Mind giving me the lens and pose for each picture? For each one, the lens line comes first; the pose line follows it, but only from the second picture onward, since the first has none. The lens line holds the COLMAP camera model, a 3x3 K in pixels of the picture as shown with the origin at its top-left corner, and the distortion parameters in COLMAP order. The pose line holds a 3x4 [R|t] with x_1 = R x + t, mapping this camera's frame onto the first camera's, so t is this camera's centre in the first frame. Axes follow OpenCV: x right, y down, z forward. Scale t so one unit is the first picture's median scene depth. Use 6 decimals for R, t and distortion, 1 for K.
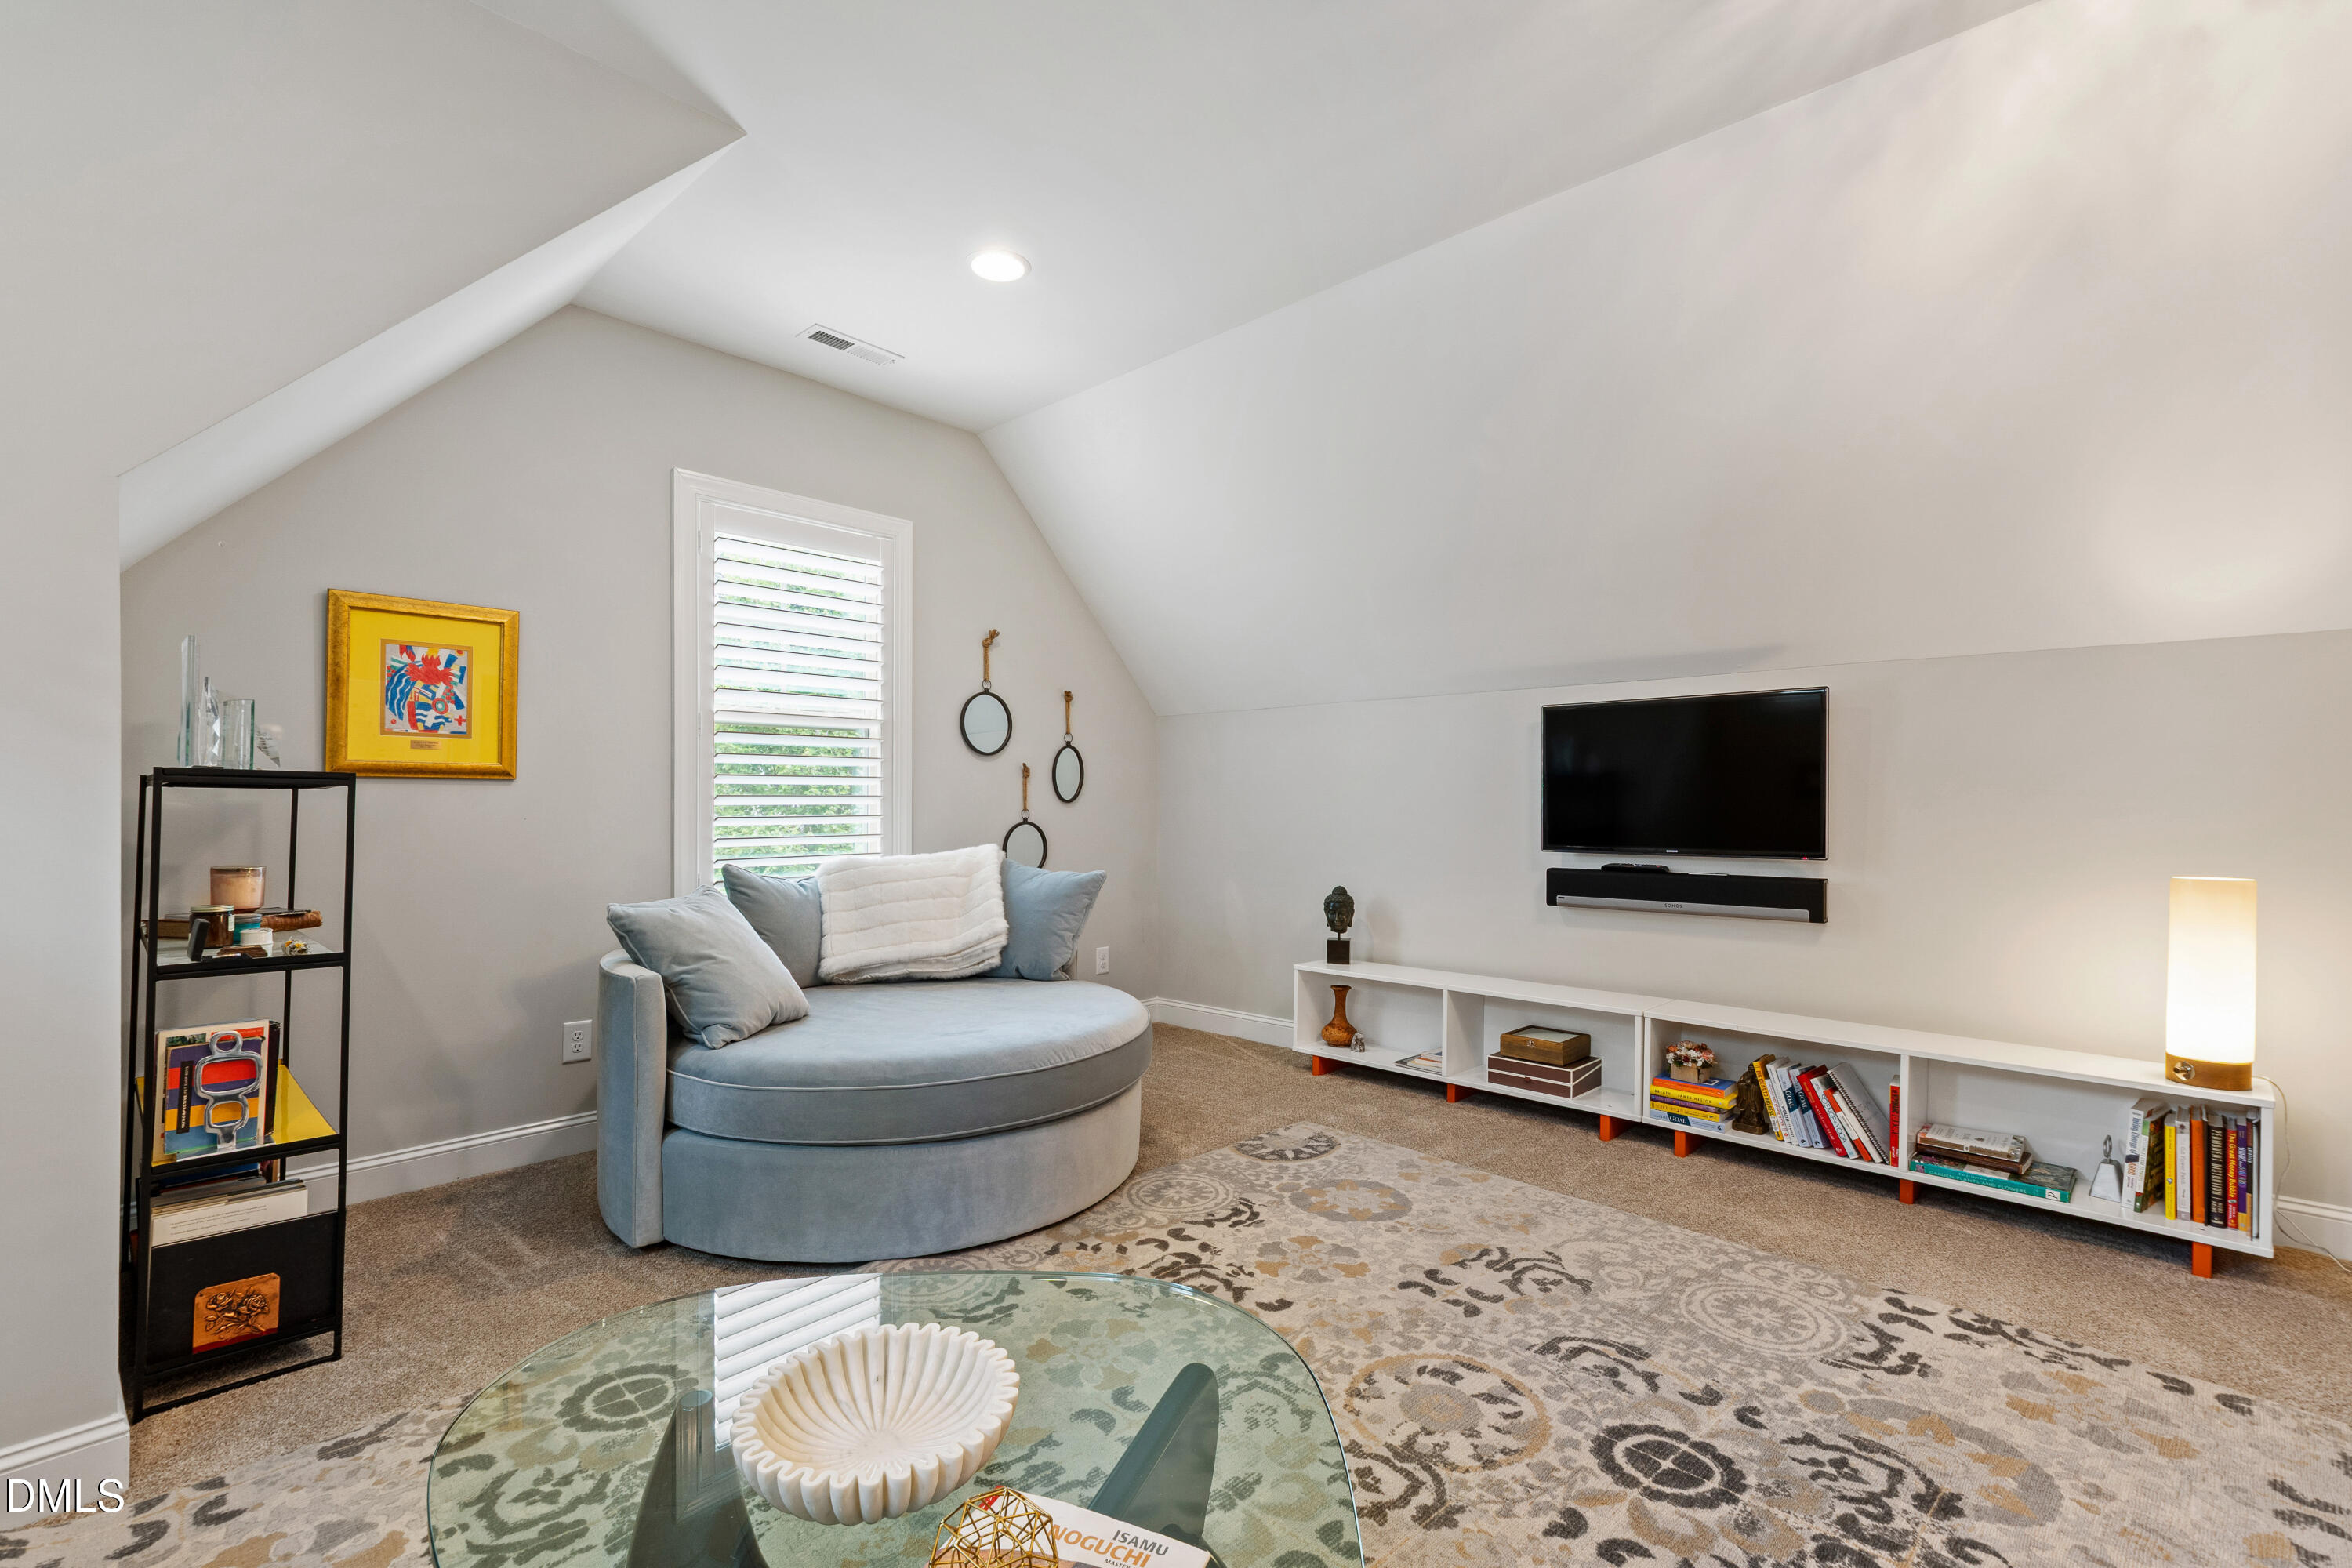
lens RADIAL K [[1040.9, 0, 1184.9], [0, 1040.9, 796.5], [0, 0, 1]] dist [0.001172, -0.000738]
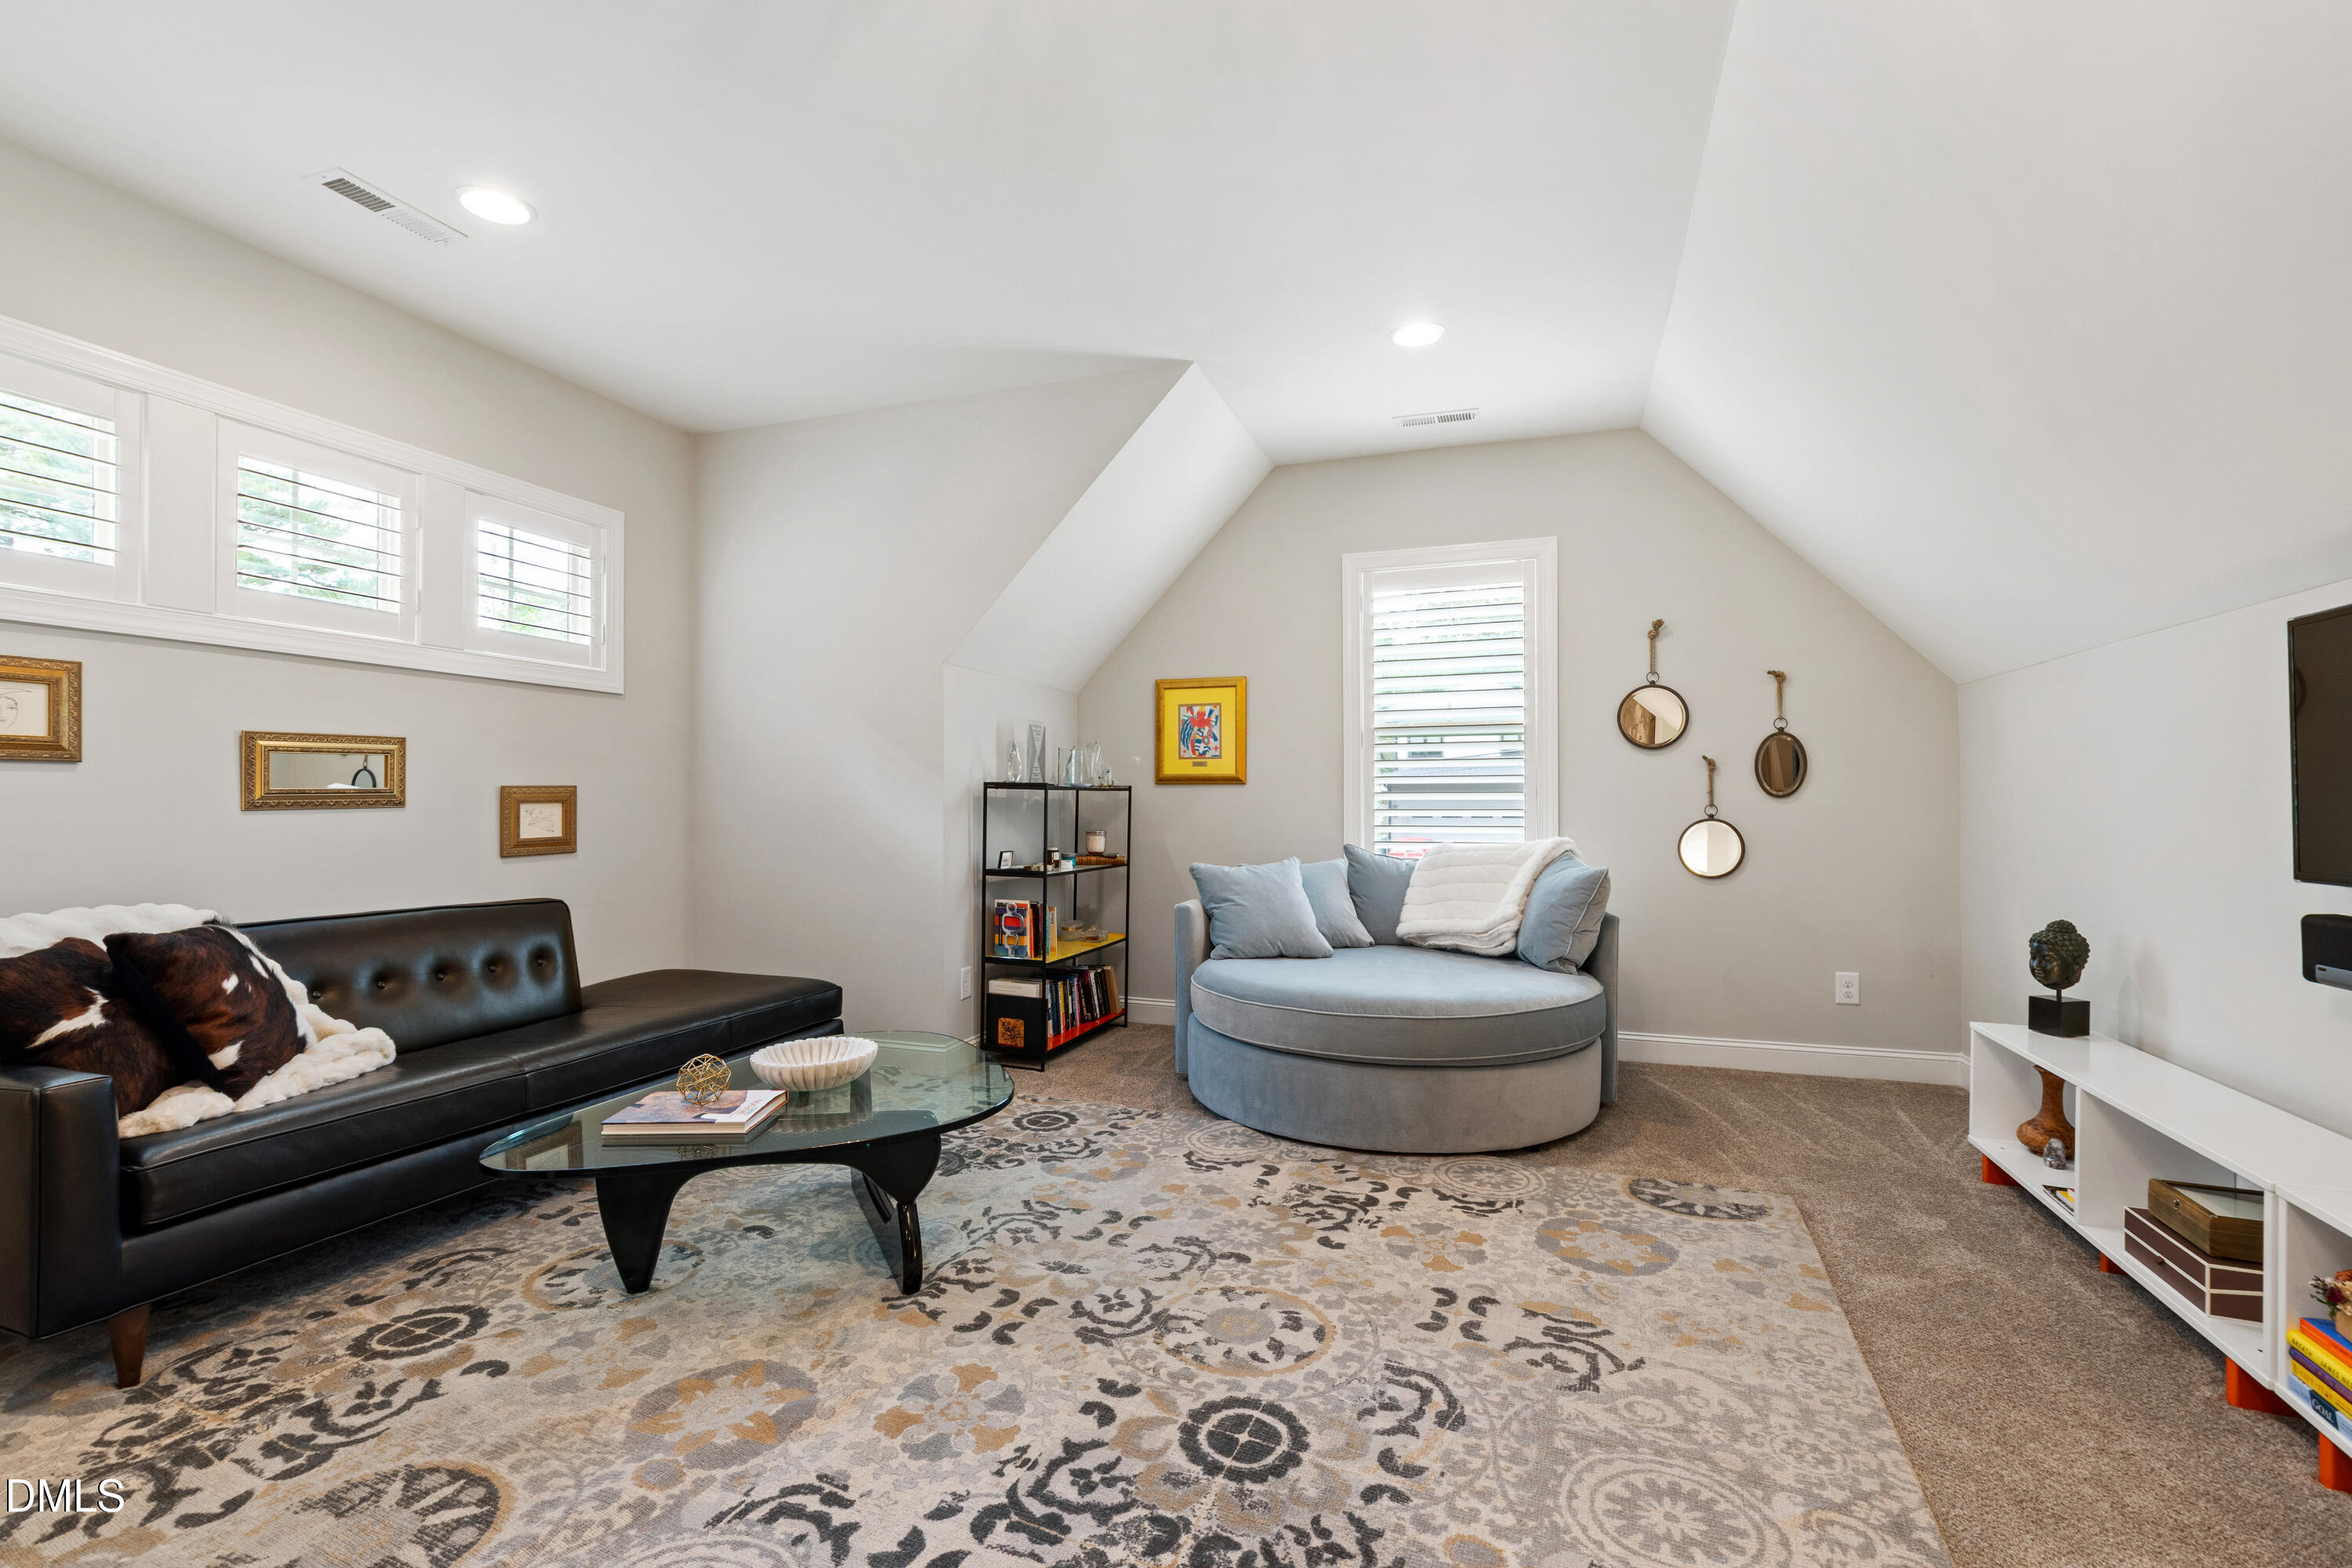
lens RADIAL K [[1040.9, 0, 1186.9], [0, 1040.9, 785.8], [0, 0, 1]] dist [0.001172, -0.000738]
pose [[0.395173, -0.015513, -0.918476, 0.934832], [0.003311, 0.999875, -0.015463, 0.013509], [0.918601, 0.003070, 0.395175, 0.367814]]
